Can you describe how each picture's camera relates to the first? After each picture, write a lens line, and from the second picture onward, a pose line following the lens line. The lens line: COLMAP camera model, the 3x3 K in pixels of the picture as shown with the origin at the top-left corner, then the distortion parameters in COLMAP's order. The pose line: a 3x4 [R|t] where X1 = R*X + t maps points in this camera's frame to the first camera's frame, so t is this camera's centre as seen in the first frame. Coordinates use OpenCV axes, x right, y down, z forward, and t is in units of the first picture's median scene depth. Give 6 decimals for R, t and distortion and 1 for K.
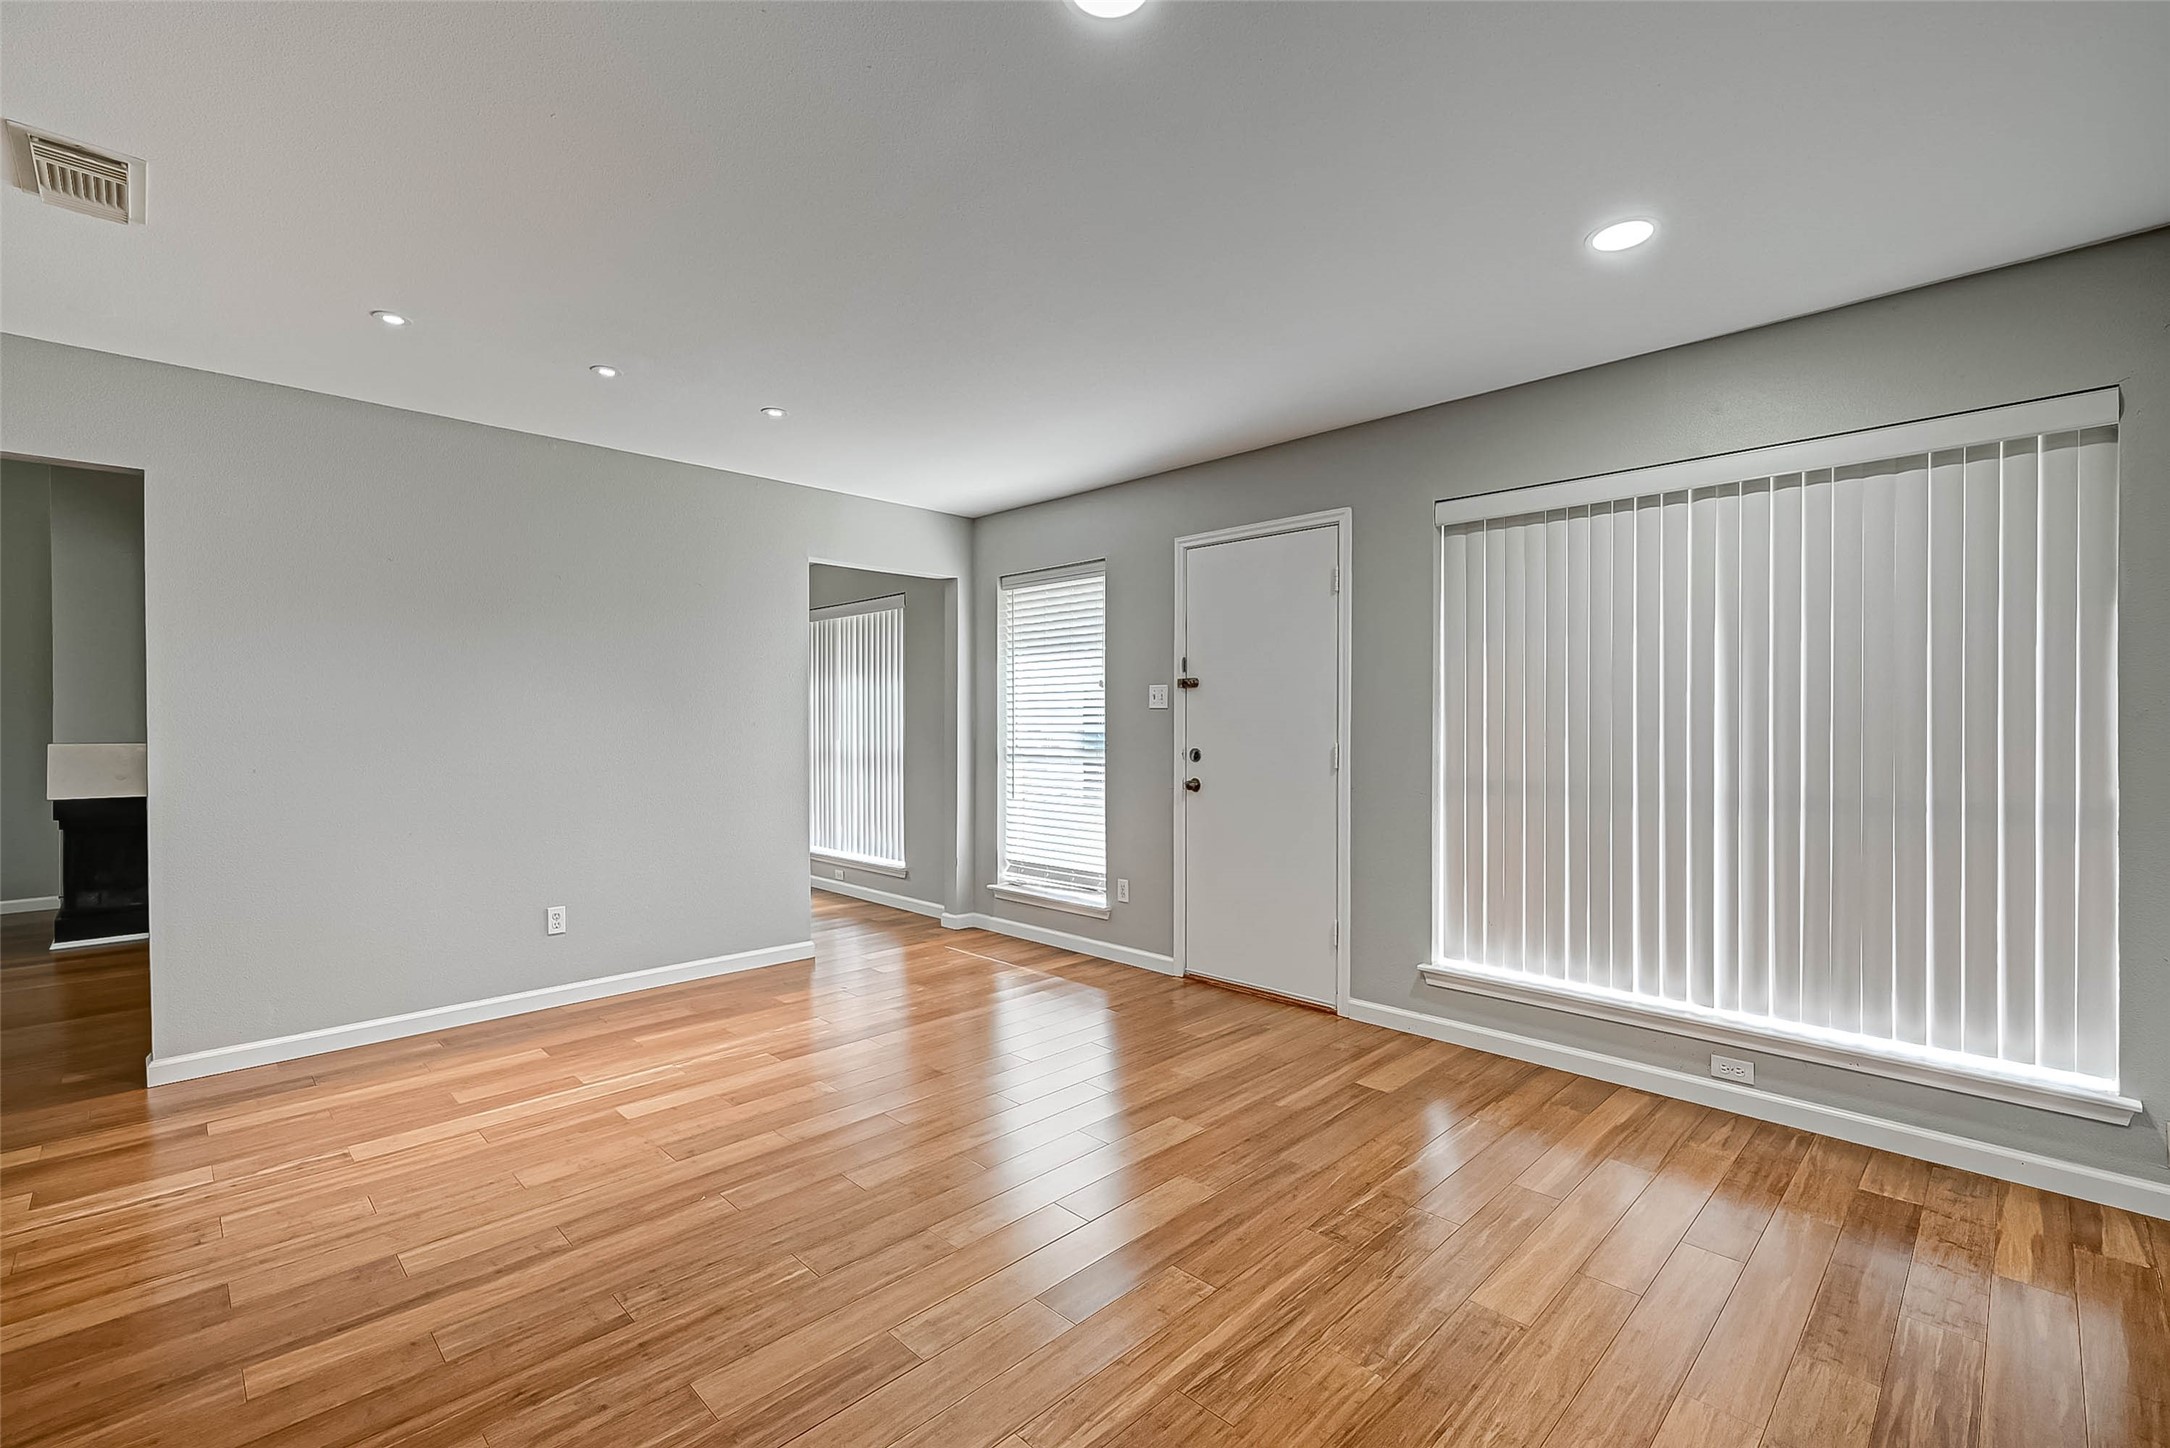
lens RADIAL K [[932.5, 0, 1085.0], [0, 932.5, 724.0], [0, 0, 1]] dist [0.000379, 0.000040]
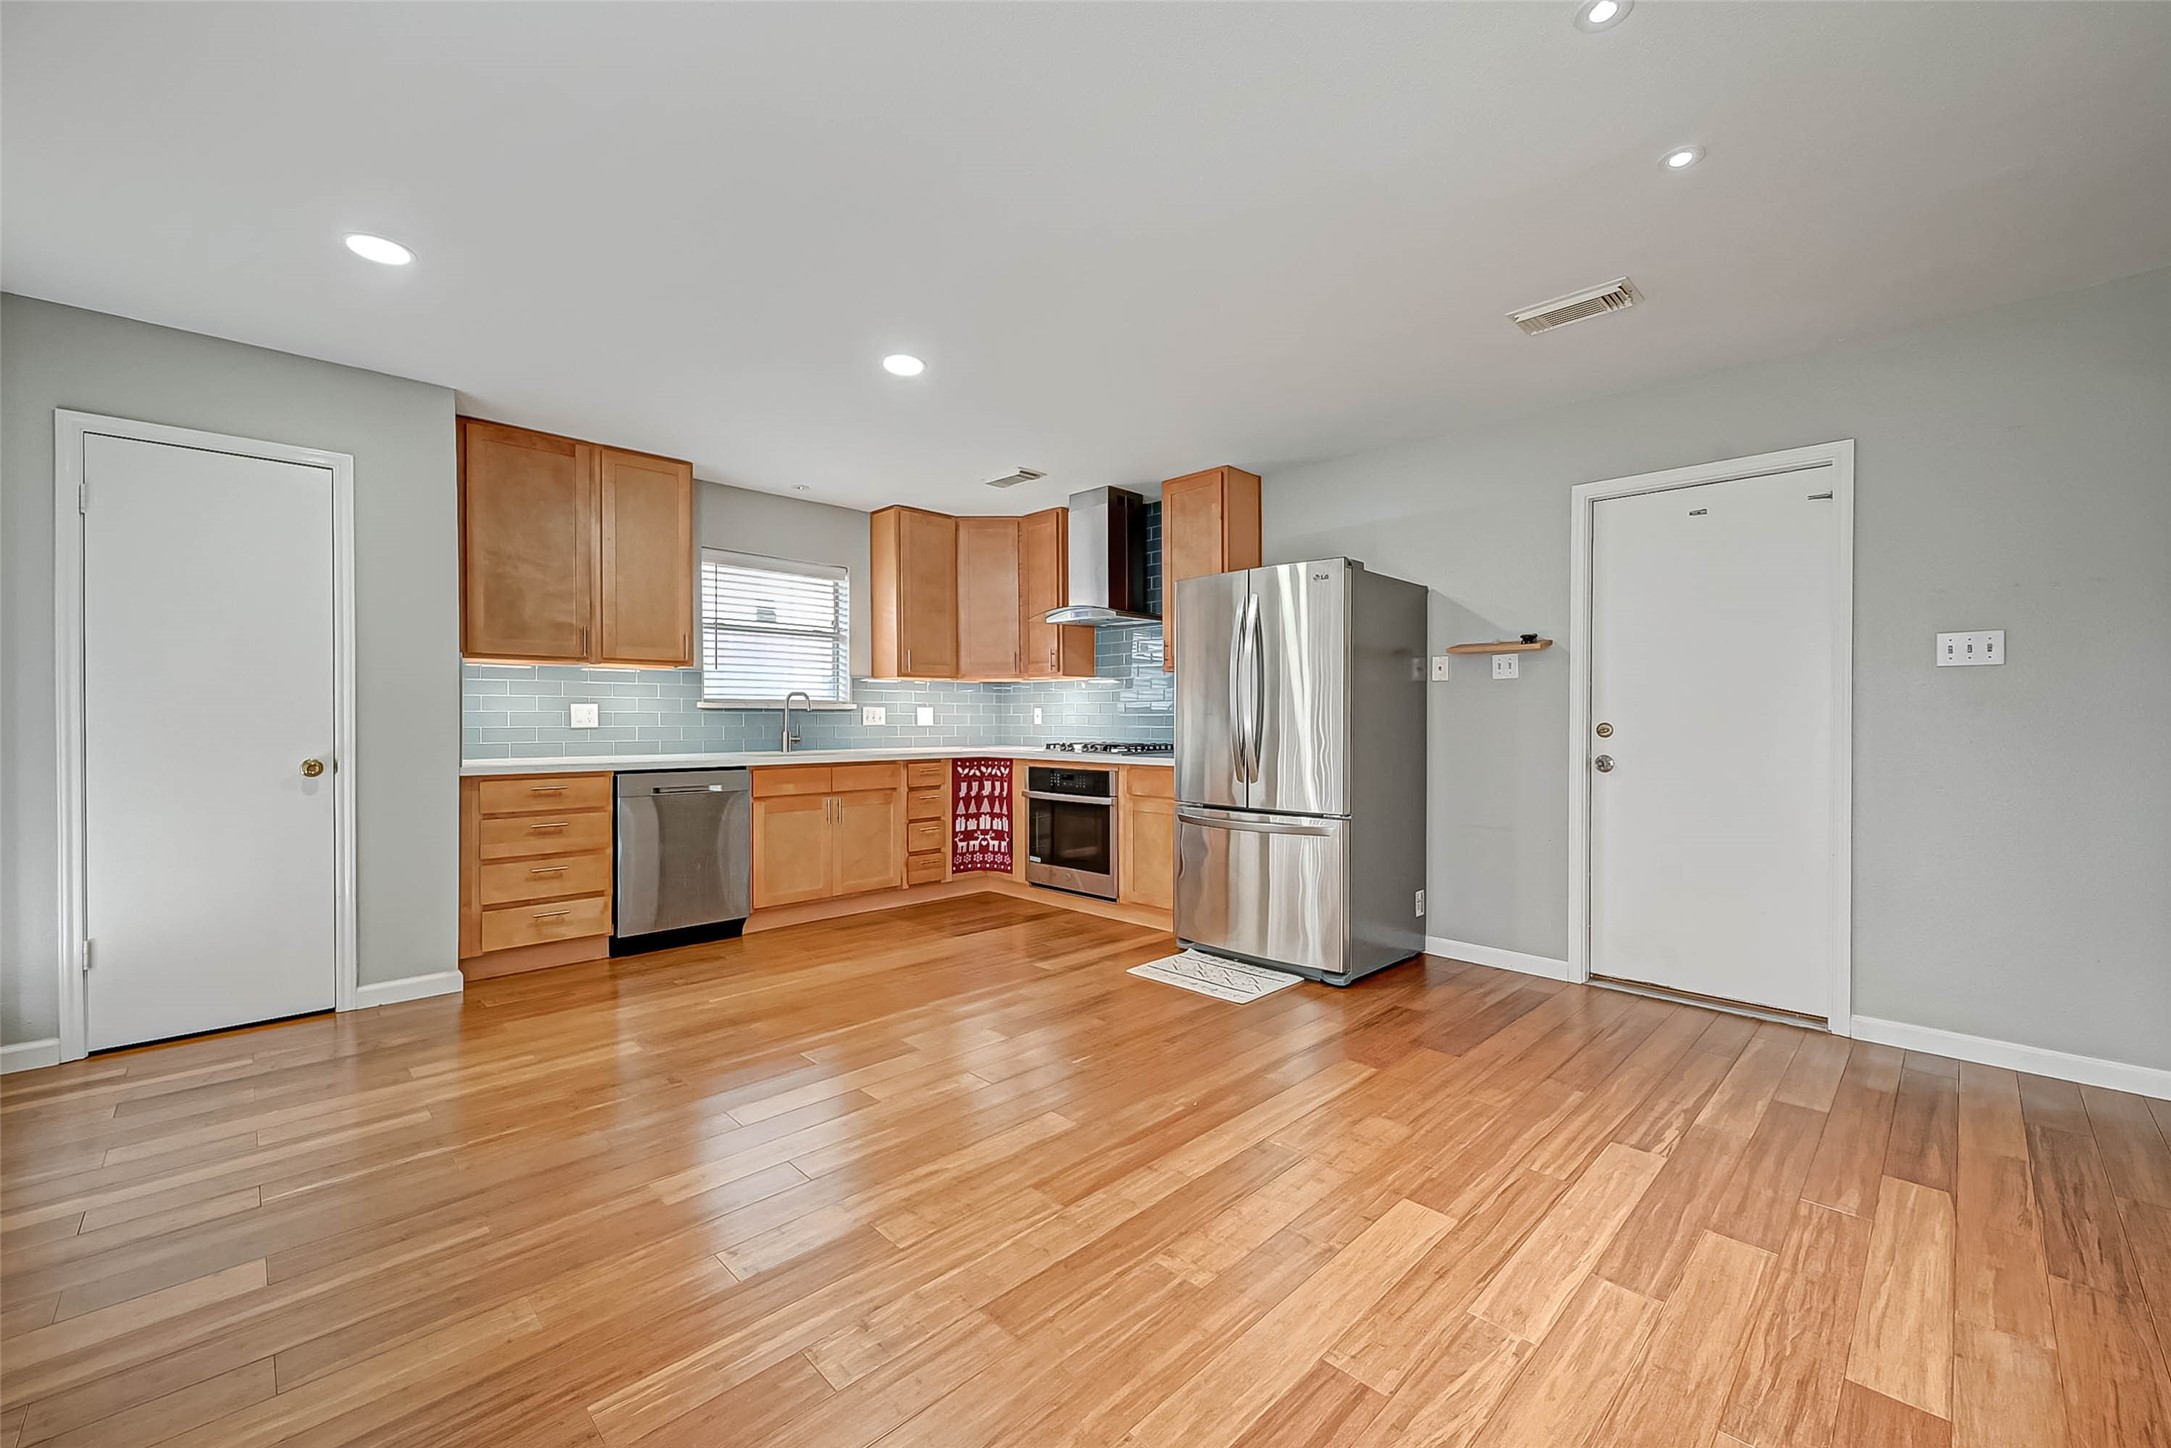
lens RADIAL K [[866.8, 0, 1082.1], [0, 866.8, 722.5], [0, 0, 1]] dist [-0.001328, -0.000044]
pose [[-0.999741, 0.001428, 0.022701, -0.240950], [0.001673, 0.999941, 0.010744, 0.035846], [-0.022685, 0.010779, -0.999685, 1.633099]]
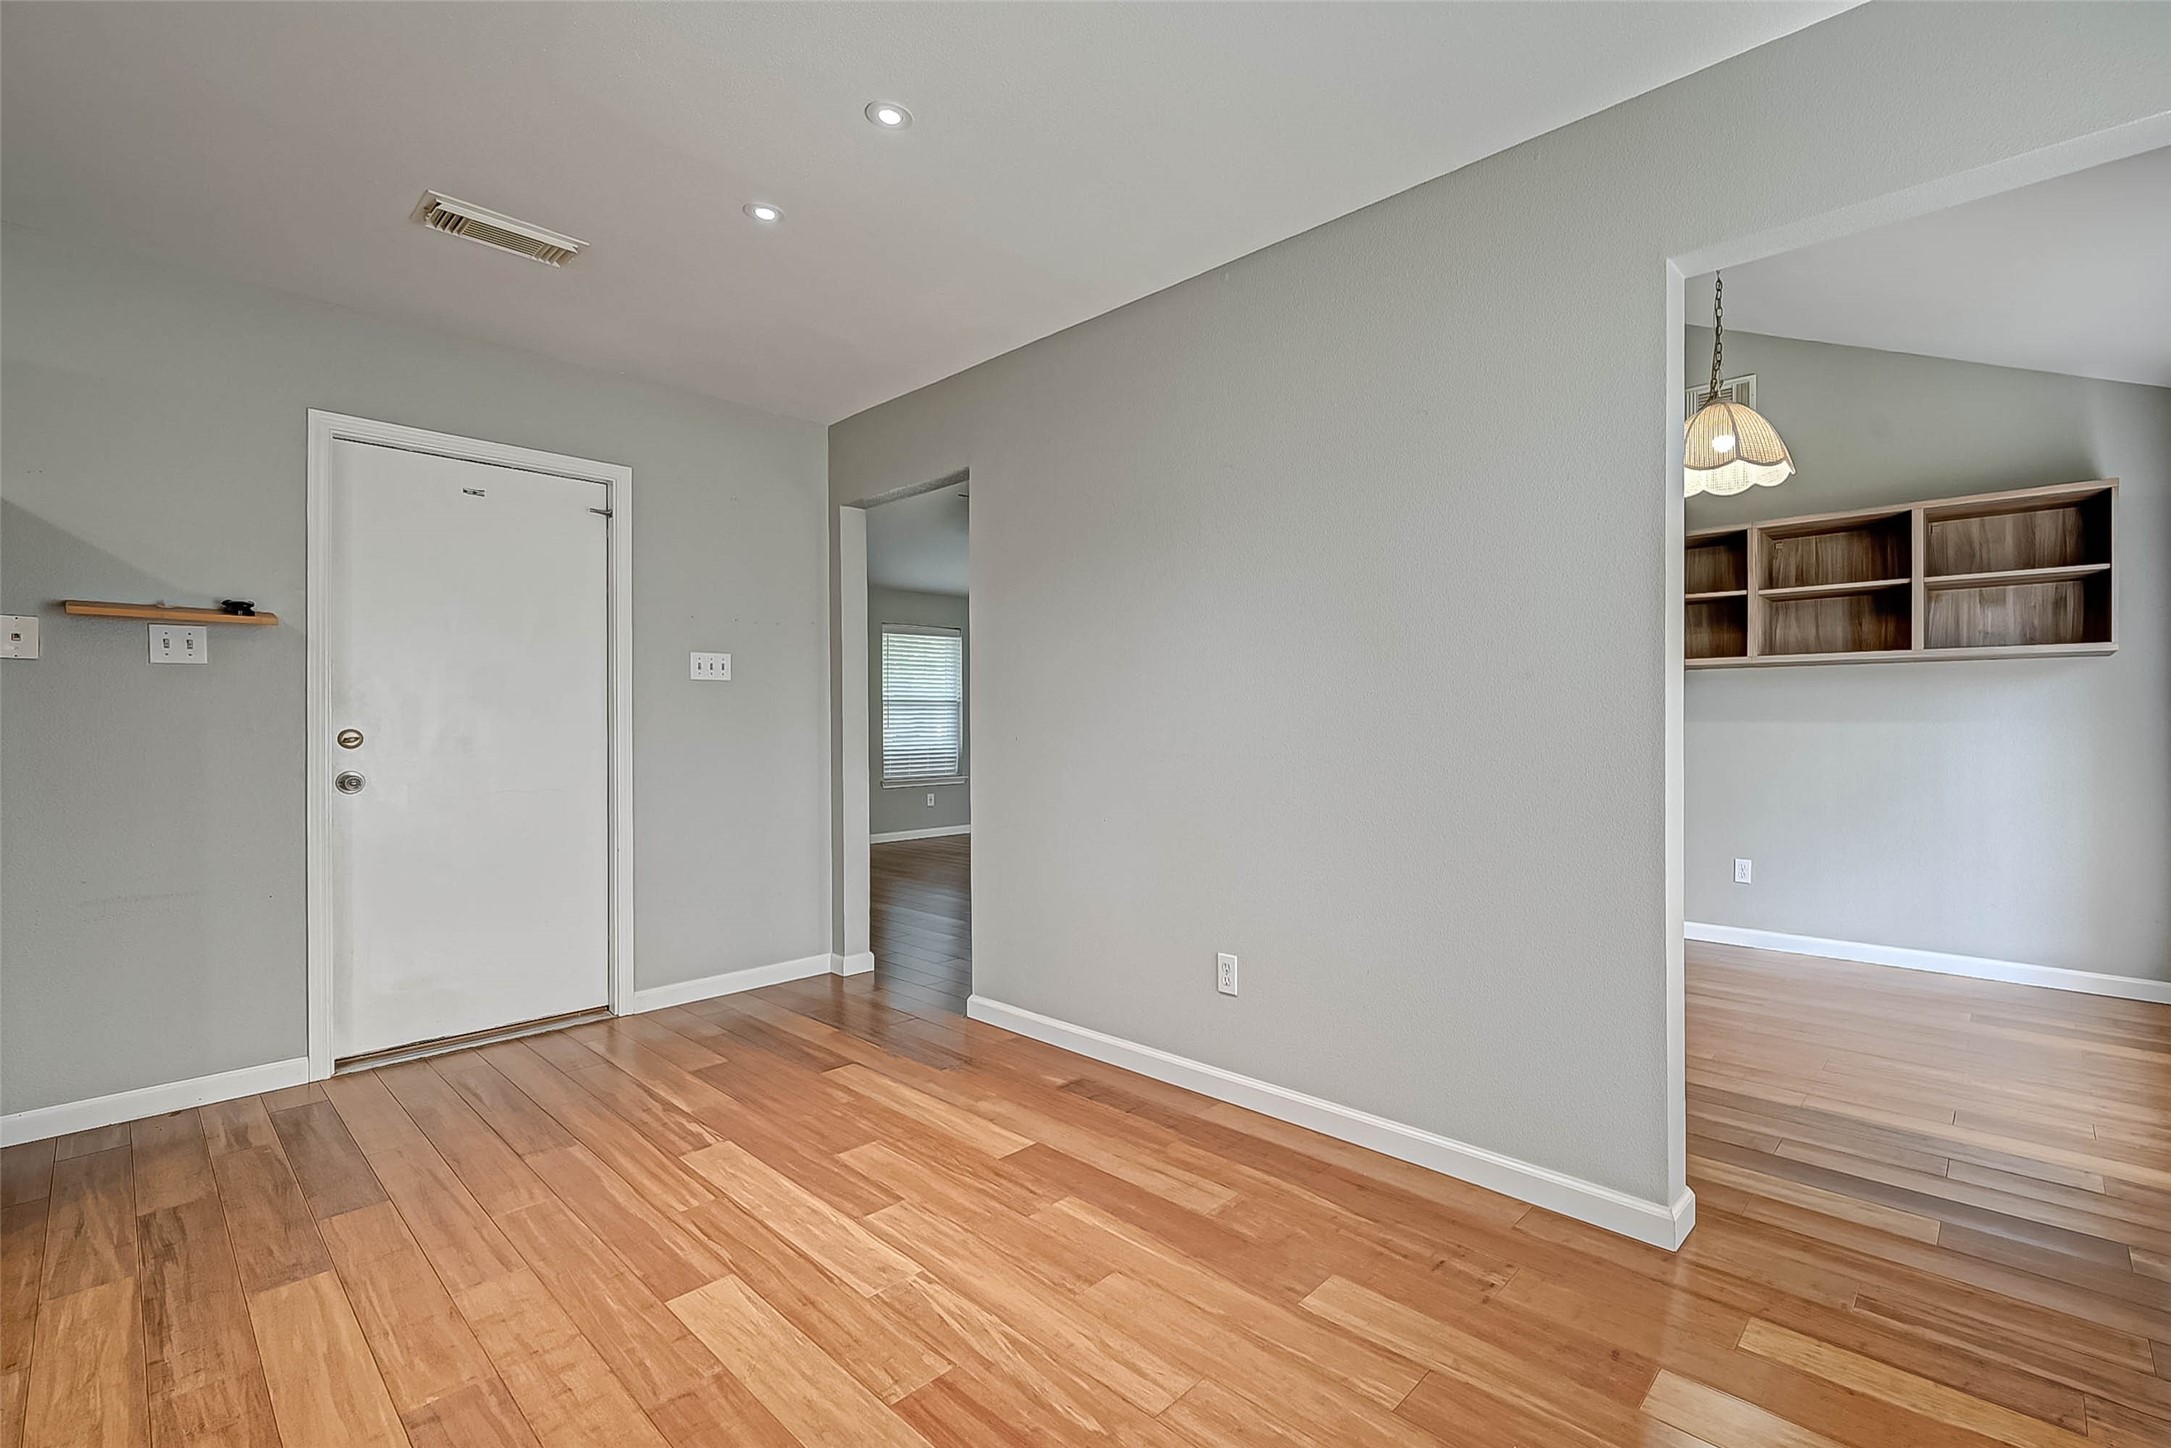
lens RADIAL K [[958.4, 0, 1236.0], [0, 958.4, 728.3], [0, 0, 1]] dist [-0.000187, 0.000211]
pose [[0.085657, 0.009908, -0.996275, 0.163128], [-0.002787, 0.999949, 0.009705, 0.036287], [0.996321, 0.001945, 0.085681, 1.274433]]
